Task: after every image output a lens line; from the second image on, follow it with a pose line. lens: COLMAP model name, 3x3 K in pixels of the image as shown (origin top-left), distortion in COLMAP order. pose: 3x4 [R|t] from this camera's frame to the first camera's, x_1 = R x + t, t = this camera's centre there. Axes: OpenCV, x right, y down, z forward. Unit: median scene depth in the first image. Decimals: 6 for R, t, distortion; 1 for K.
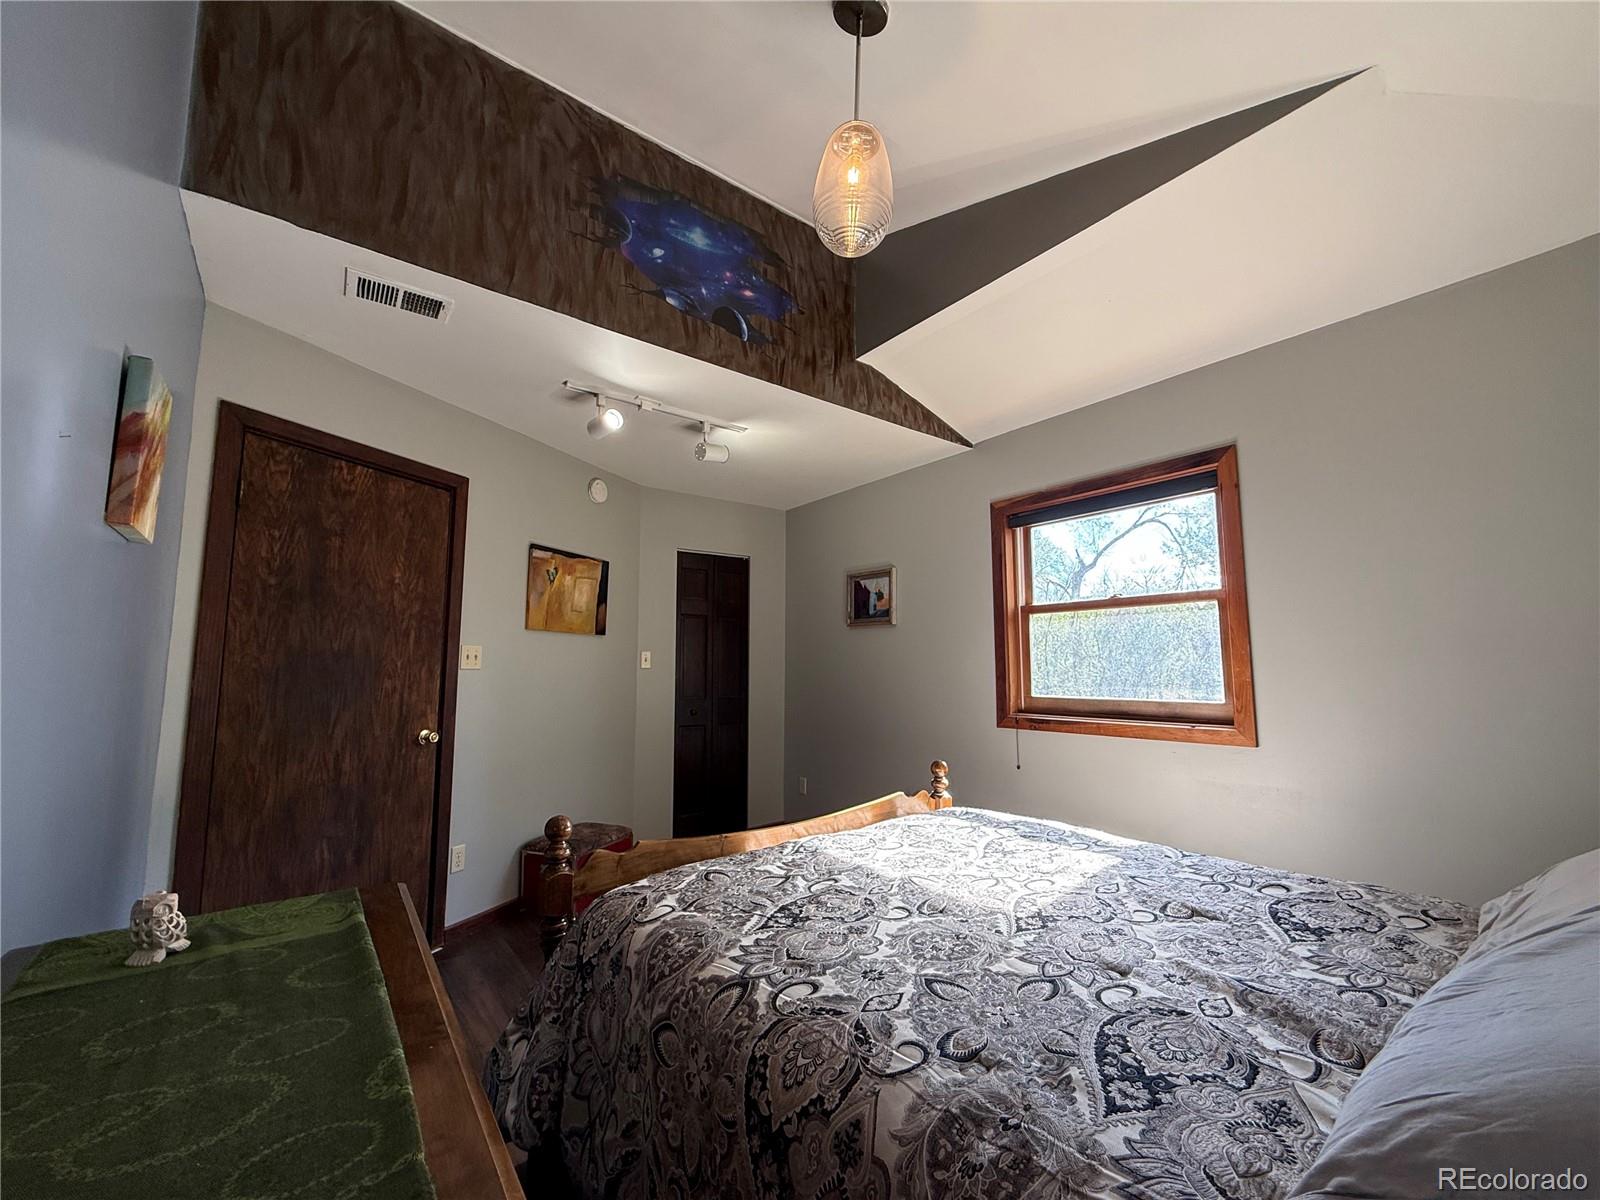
lens RADIAL K [[639.8, 0, 798.4], [0, 639.8, 603.6], [0, 0, 1]] dist [0.001307, -0.000086]
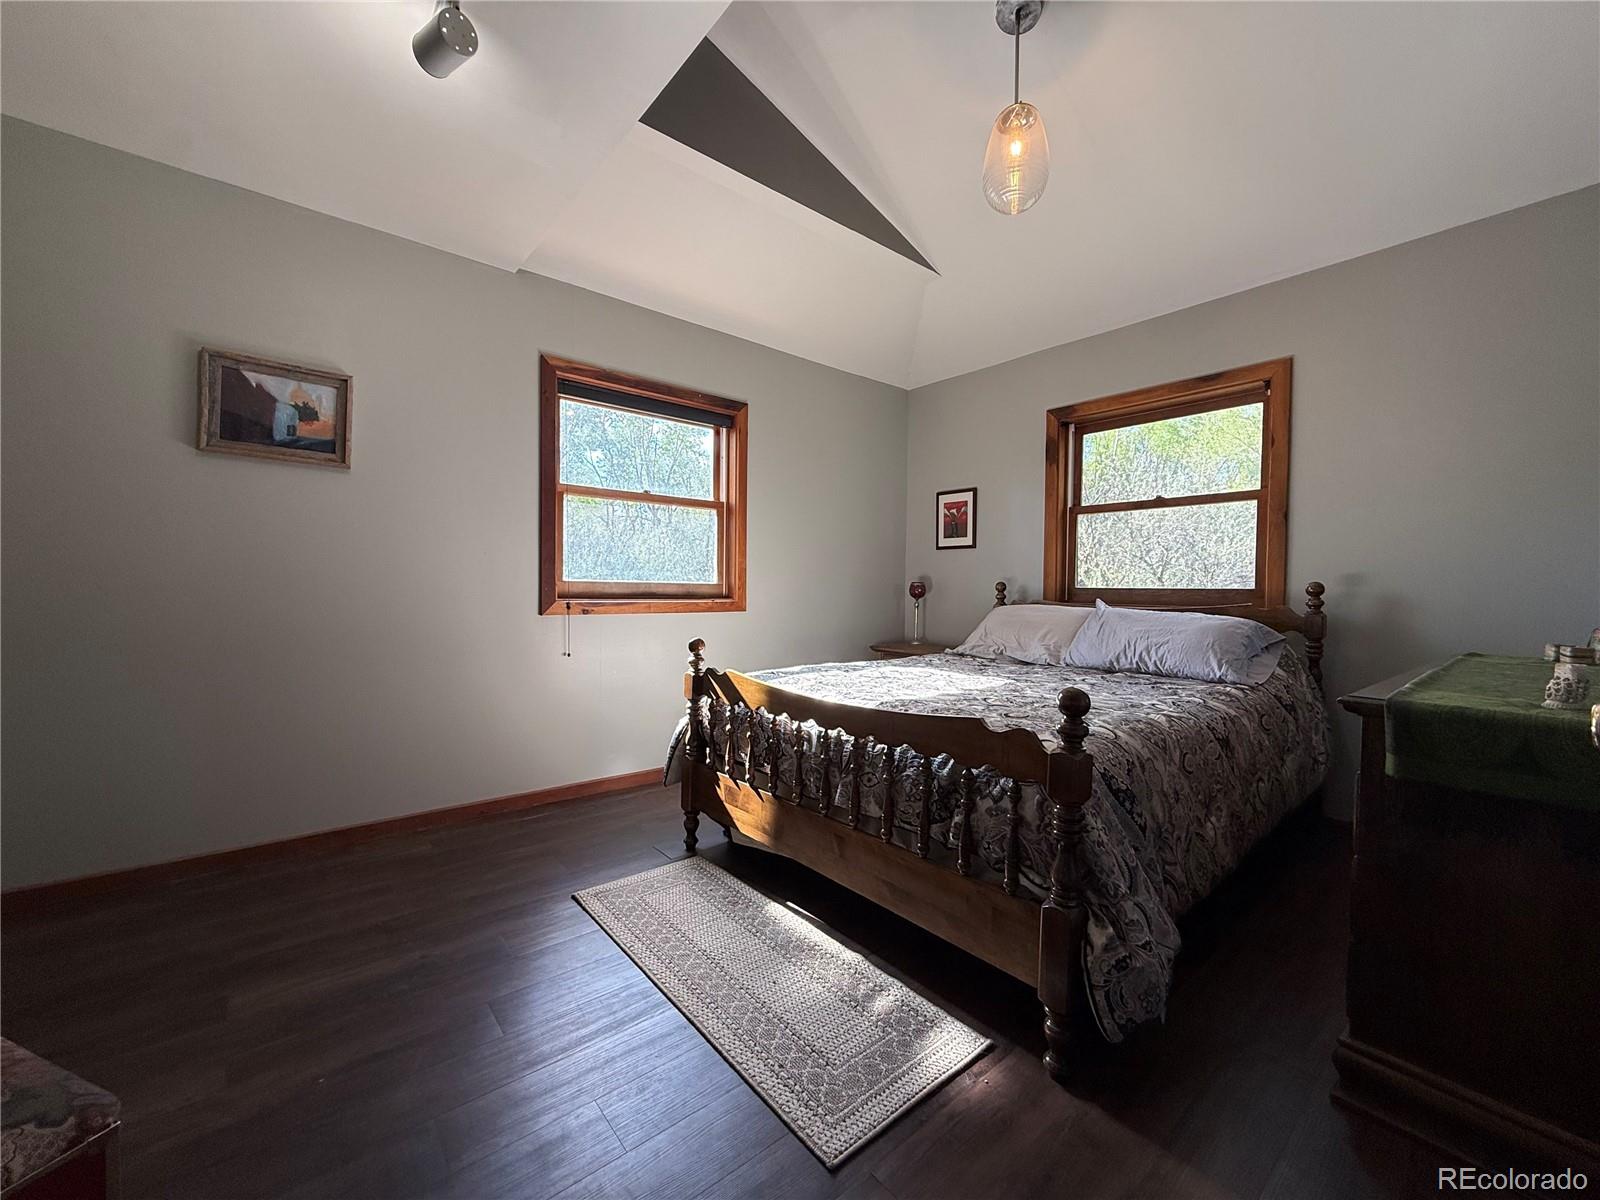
lens RADIAL K [[639.8, 0, 798.4], [0, 639.8, 603.6], [0, 0, 1]] dist [0.001307, -0.000086]
pose [[-0.012846, -0.014286, 0.999815, -0.585677], [-0.109384, 0.993917, 0.012796, 0.130855], [-0.993917, -0.109200, -0.014331, 0.678590]]
